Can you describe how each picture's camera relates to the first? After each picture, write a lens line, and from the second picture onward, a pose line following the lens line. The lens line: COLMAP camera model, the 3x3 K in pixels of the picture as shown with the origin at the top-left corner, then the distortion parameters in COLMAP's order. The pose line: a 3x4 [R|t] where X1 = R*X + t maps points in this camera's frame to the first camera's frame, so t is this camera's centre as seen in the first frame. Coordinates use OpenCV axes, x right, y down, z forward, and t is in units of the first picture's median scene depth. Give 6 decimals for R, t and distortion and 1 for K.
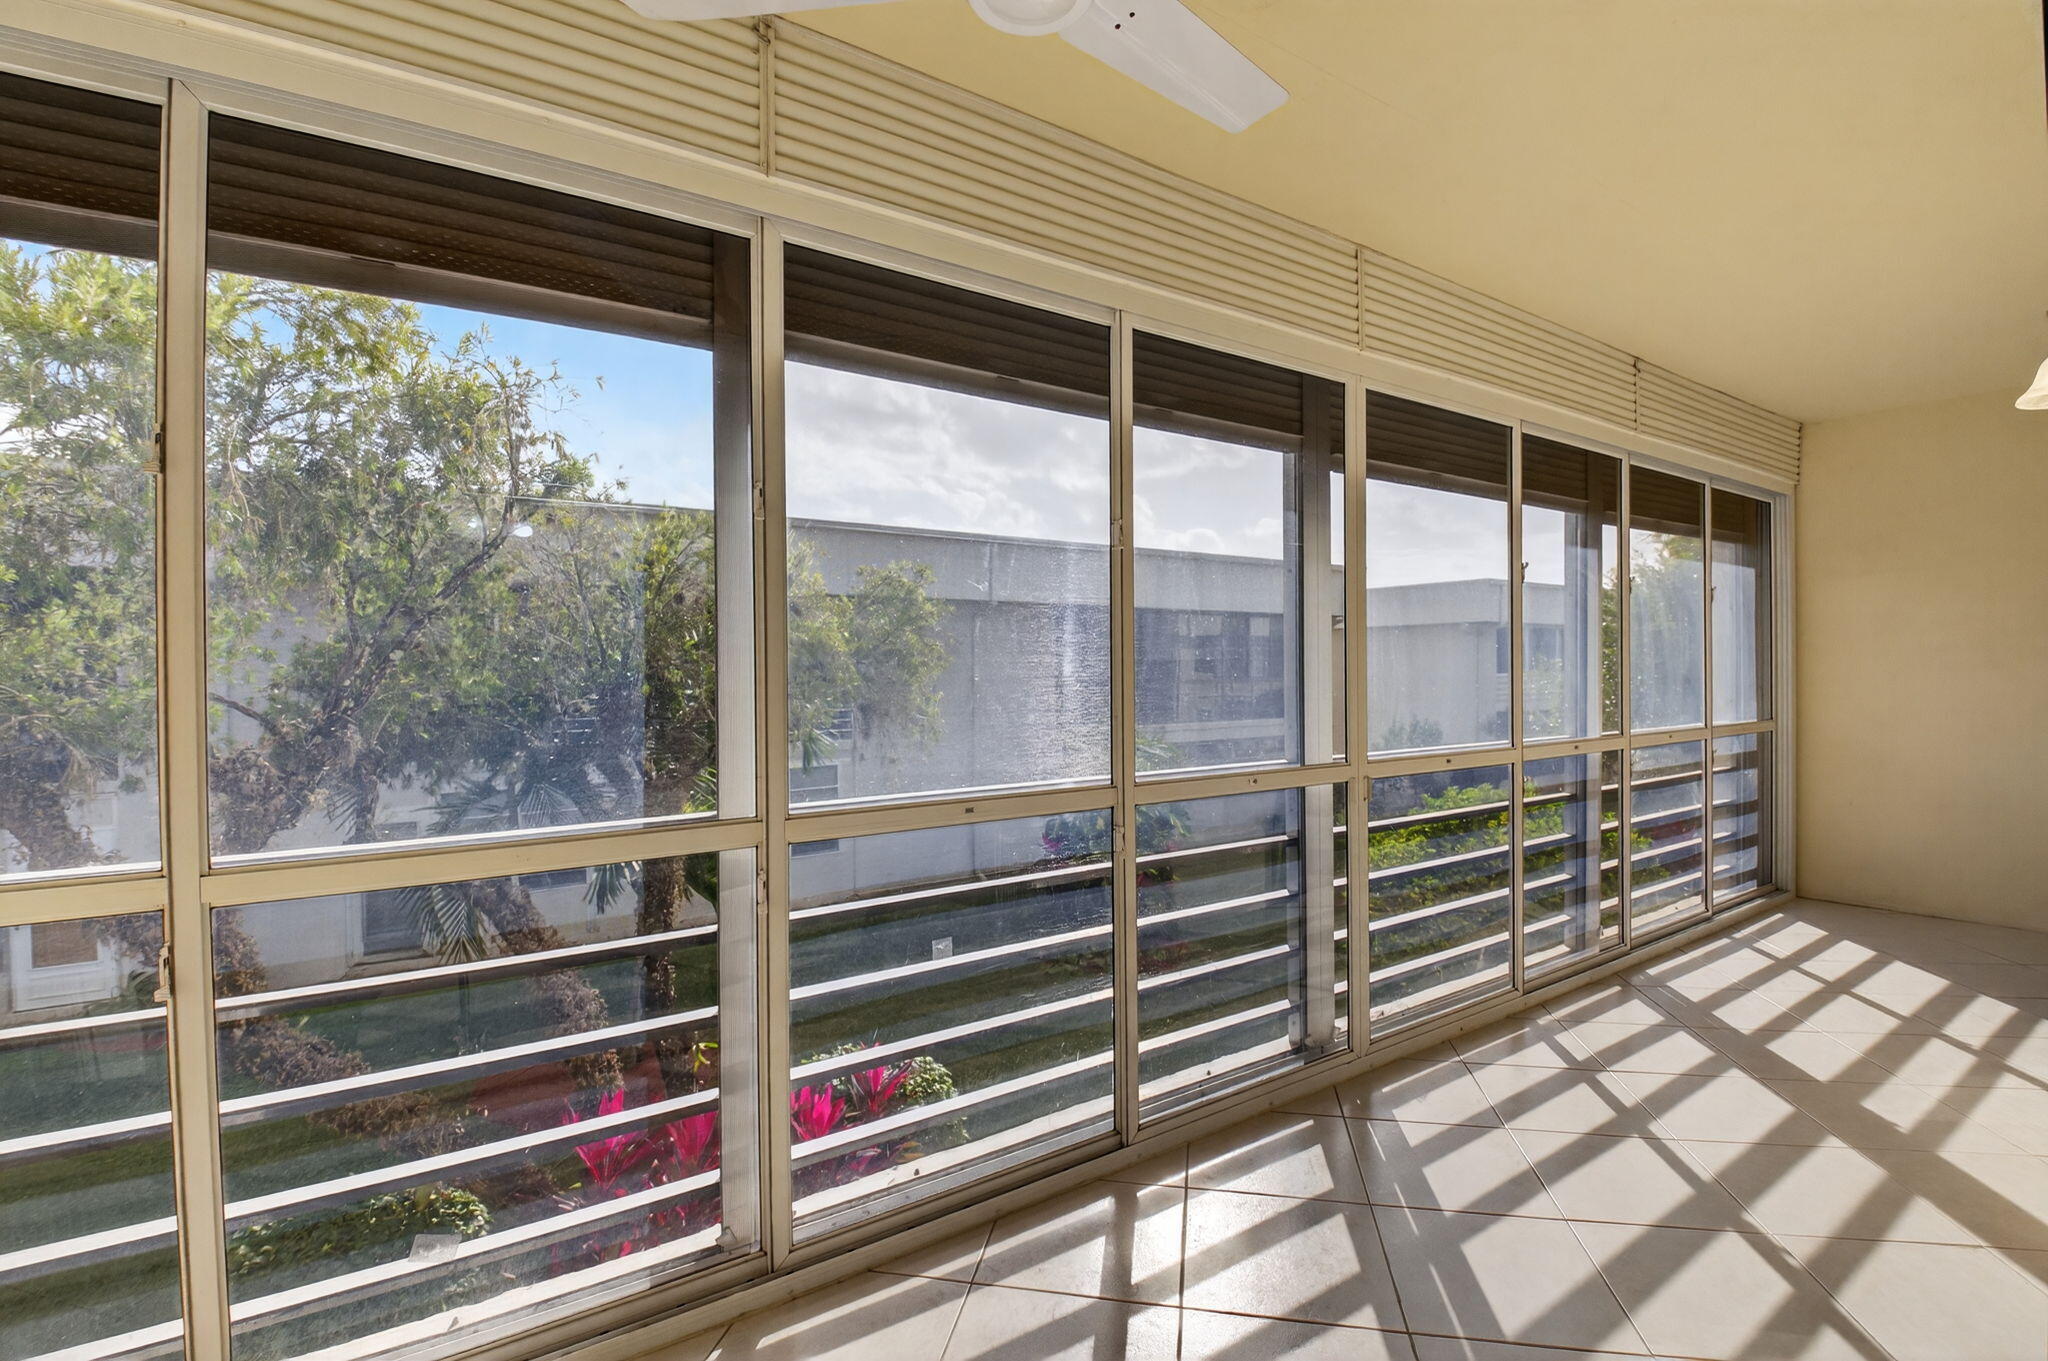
lens RADIAL K [[889.0, 0, 1022.8], [0, 889.0, 673.9], [0, 0, 1]] dist [0.040153, -0.035194]
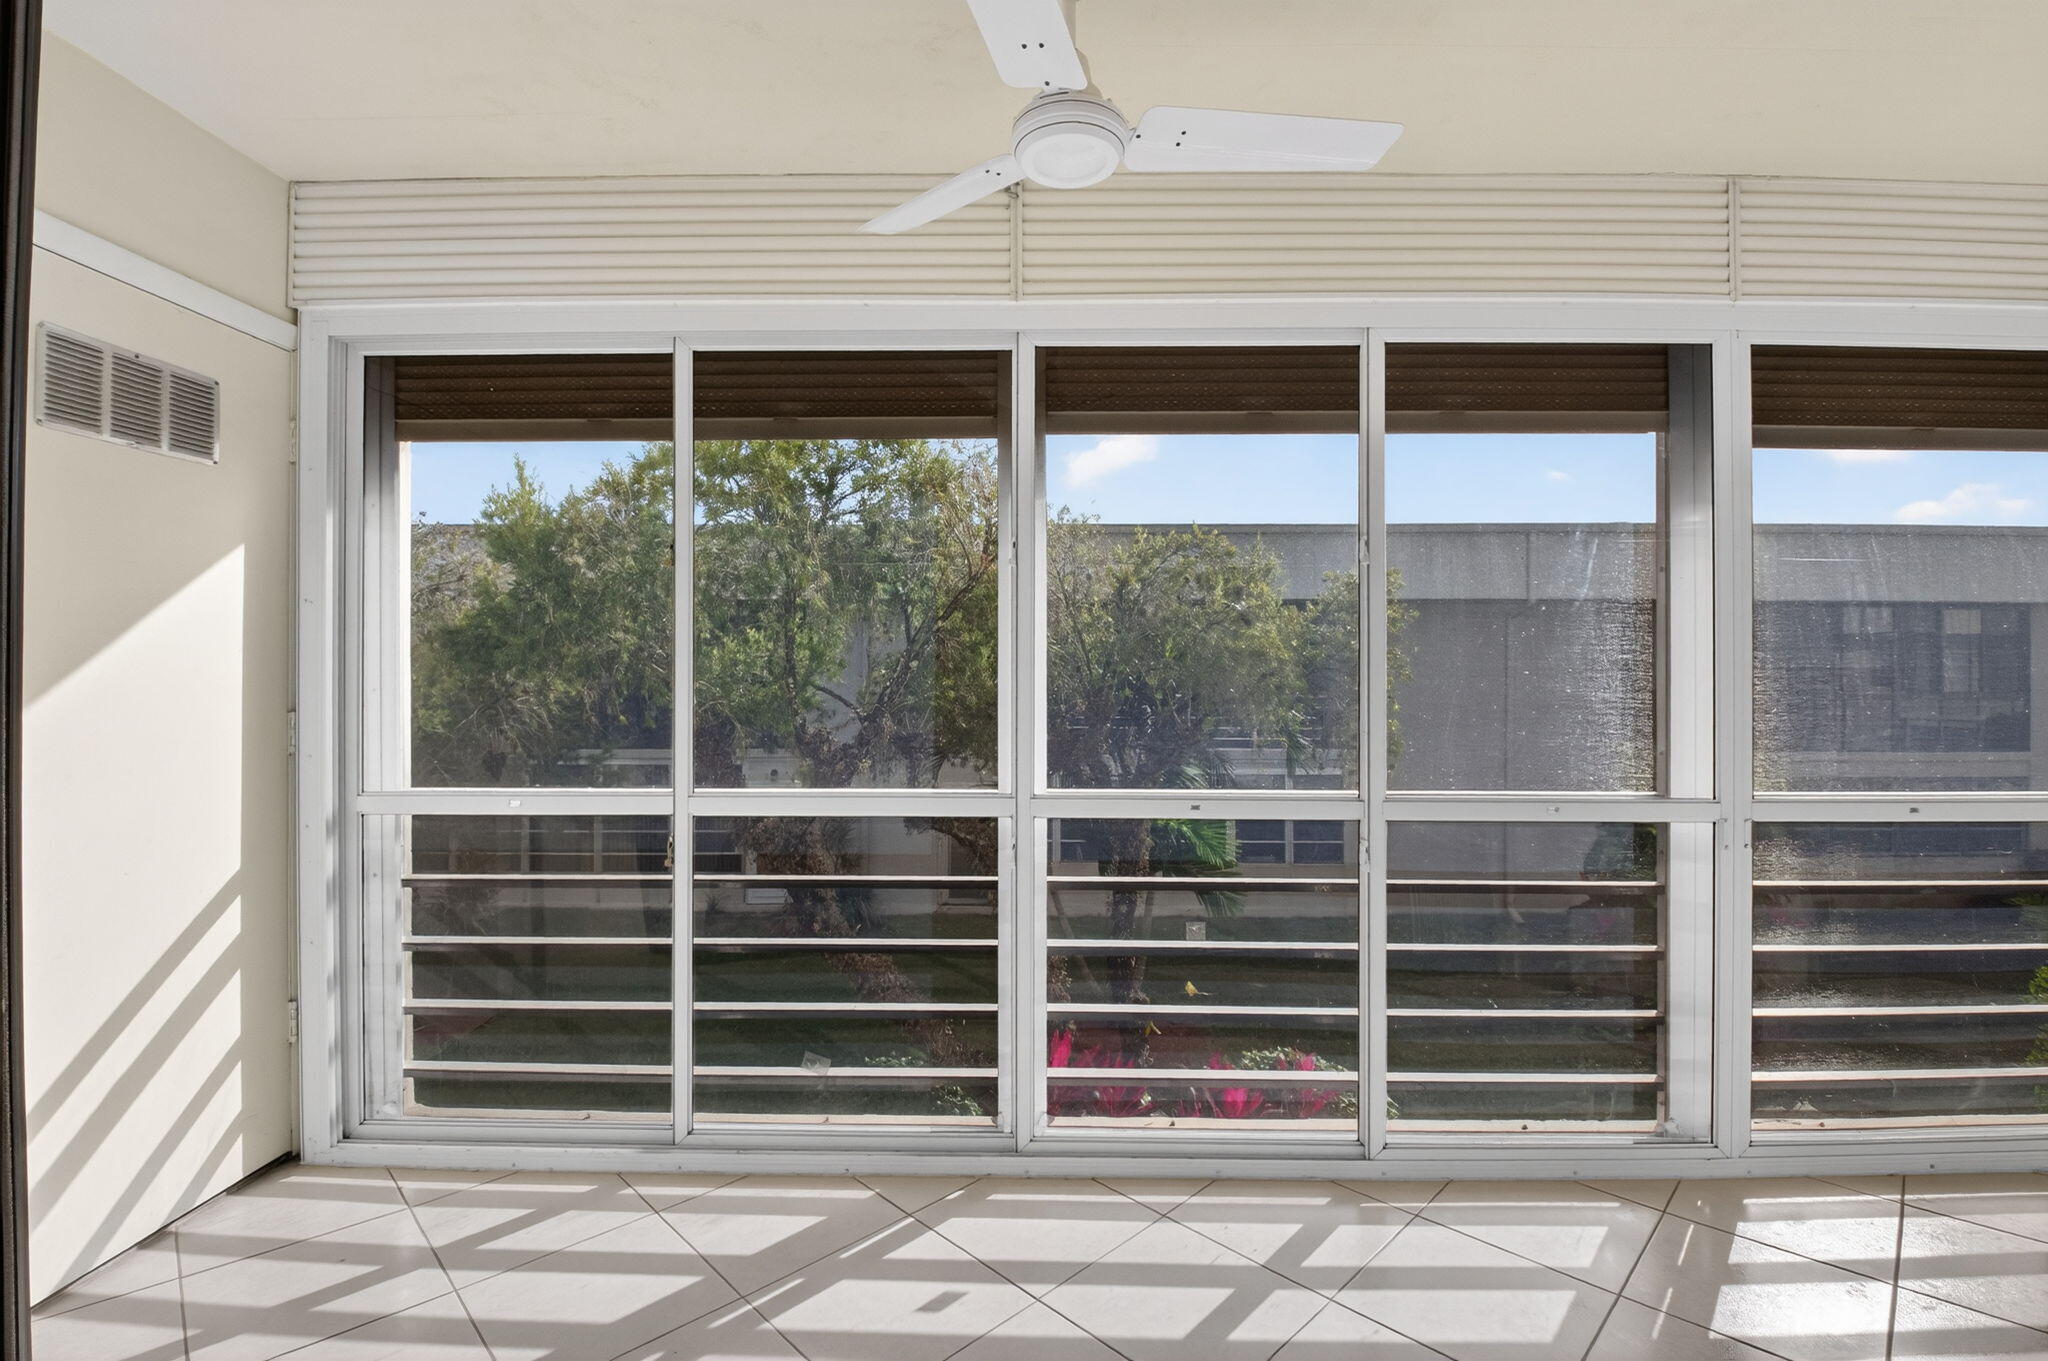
lens RADIAL K [[889.0, 0, 1022.8], [0, 889.0, 673.9], [0, 0, 1]] dist [0.040153, -0.035194]
pose [[0.835670, 0.008569, -0.549165, 0.337776], [-0.011972, 0.999925, -0.002616, -0.009225], [0.549101, 0.008761, 0.835710, -0.054606]]
